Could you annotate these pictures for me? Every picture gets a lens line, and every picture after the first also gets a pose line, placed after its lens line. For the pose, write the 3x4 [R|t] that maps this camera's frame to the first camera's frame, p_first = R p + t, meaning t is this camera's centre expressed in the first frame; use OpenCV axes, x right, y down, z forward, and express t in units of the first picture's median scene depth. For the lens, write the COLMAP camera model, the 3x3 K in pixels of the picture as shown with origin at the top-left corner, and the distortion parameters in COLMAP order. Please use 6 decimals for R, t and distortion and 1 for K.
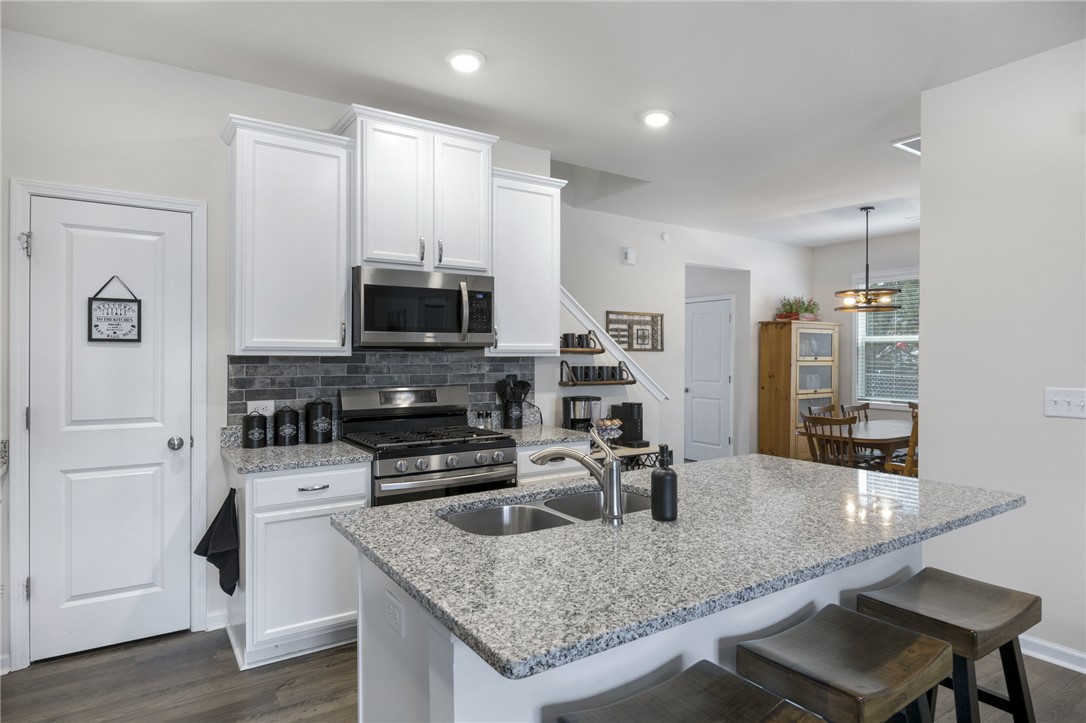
lens RADIAL K [[618.0, 0, 554.1], [0, 618.0, 361.9], [0, 0, 1]] dist [0.002008, 0.000191]
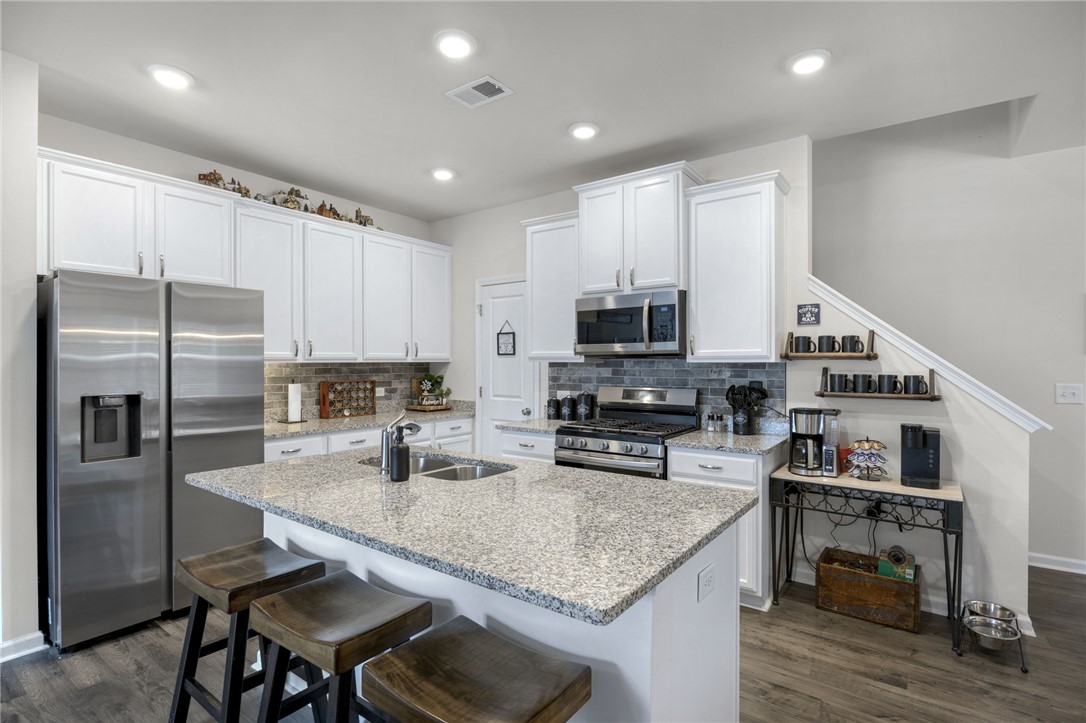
lens RADIAL K [[526.0, 0, 549.1], [0, 526.0, 365.1], [0, 0, 1]] dist [0.005534, 0.000438]
pose [[0.335663, 0.001543, -0.941981, 0.555863], [-0.010751, 0.999940, -0.002193, 0.000487], [0.941921, 0.010863, 0.335659, 0.370588]]
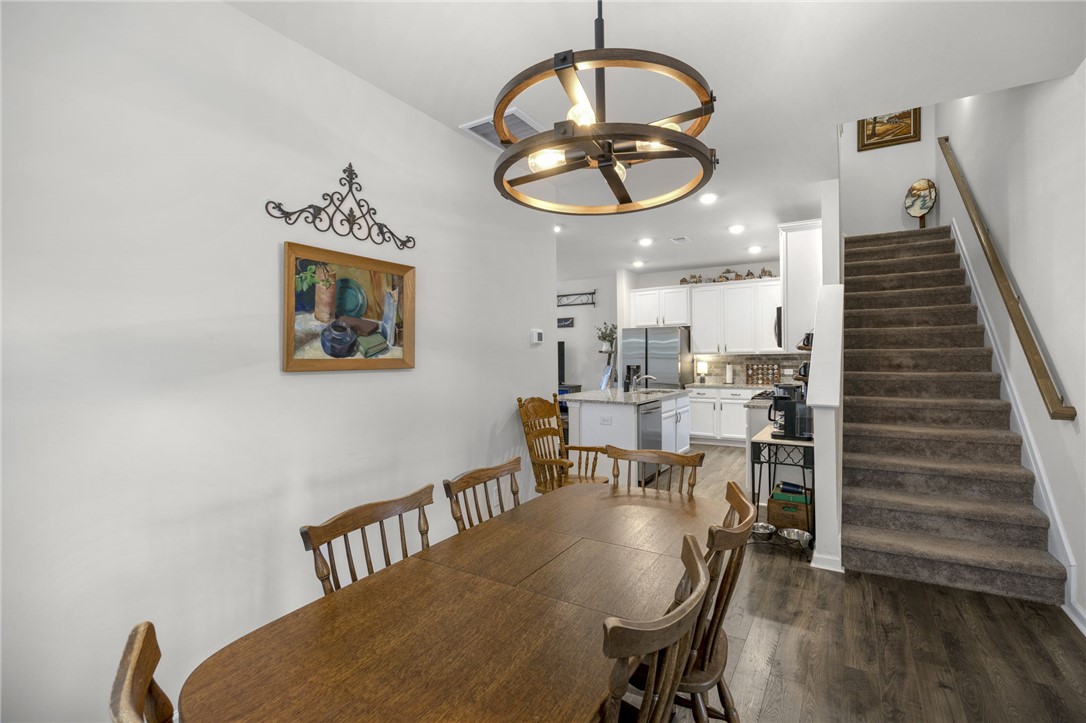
lens RADIAL K [[486.0, 0, 539.4], [0, 486.0, 356.3], [0, 0, 1]] dist [0.004975, 0.000533]
pose [[-0.921716, 0.005157, -0.387831, 0.826964], [0.001121, 0.999943, 0.010631, -0.013577], [0.387864, 0.009364, -0.921669, 1.566978]]
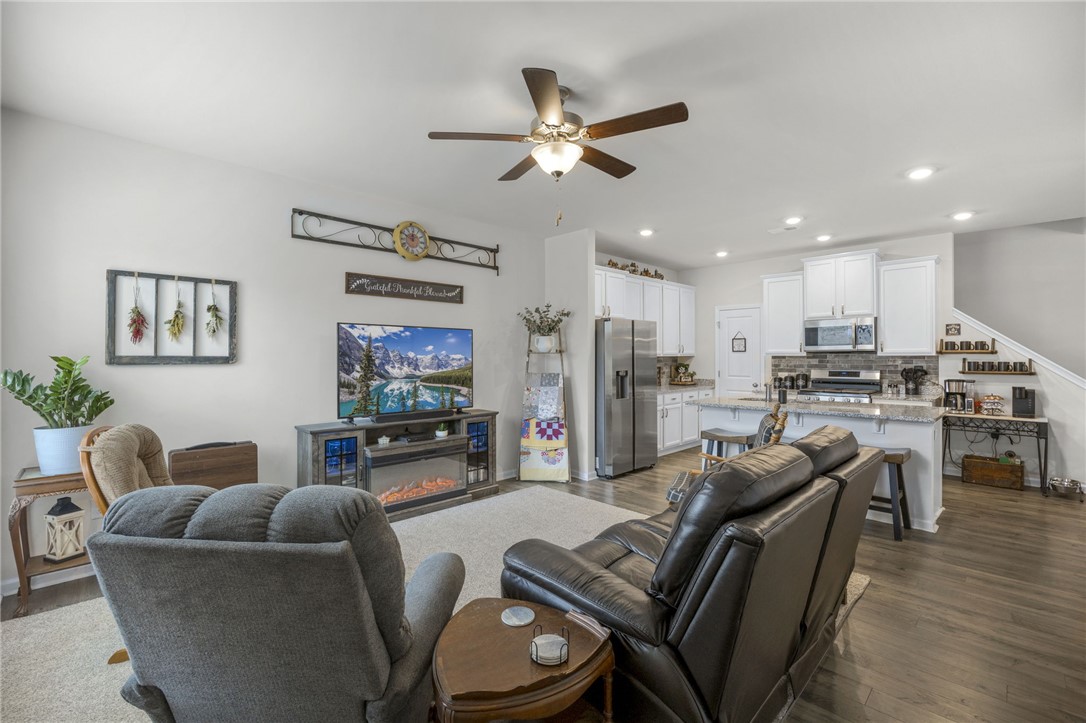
lens RADIAL K [[486.0, 0, 539.4], [0, 486.0, 356.3], [0, 0, 1]] dist [0.004975, 0.000533]
pose [[0.178643, -0.003654, -0.983907, 1.025221], [-0.009214, 0.999943, -0.005386, 0.009814], [0.983871, 0.010027, 0.178600, -0.306467]]
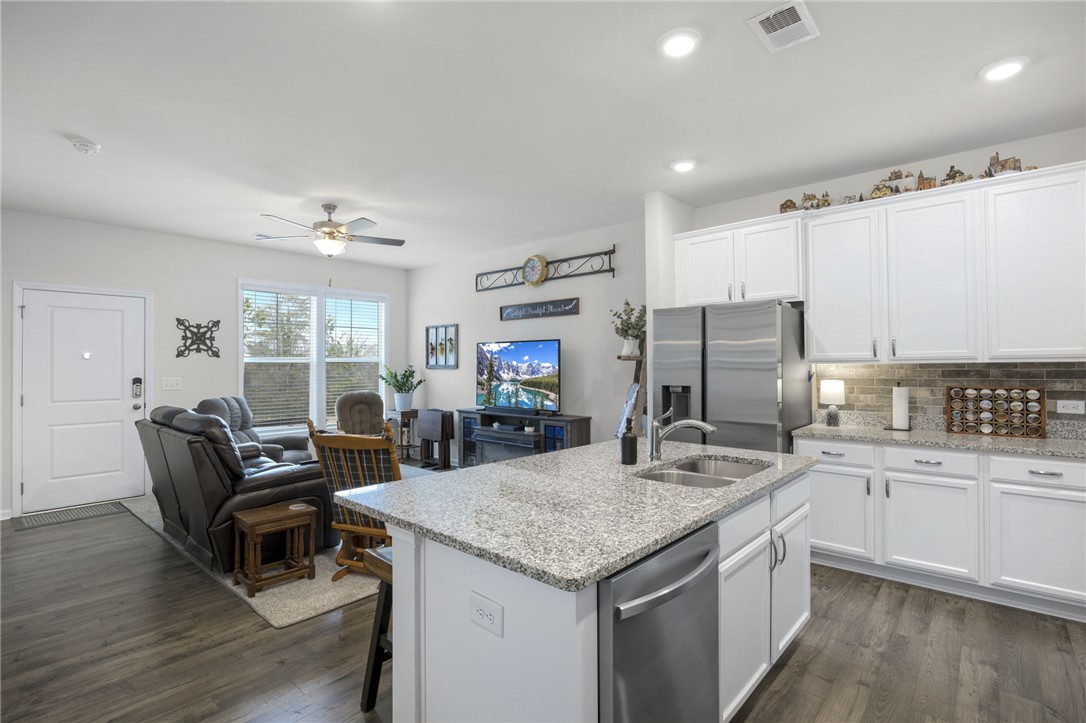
lens RADIAL K [[516.2, 0, 518.5], [0, 516.2, 358.6], [0, 0, 1]] dist [-0.010877, 0.000109]
pose [[-0.976793, -0.000327, -0.214187, 0.301200], [-0.000363, 1.000000, 0.000131, -0.008331], [0.214187, 0.000206, -0.976793, 0.906147]]
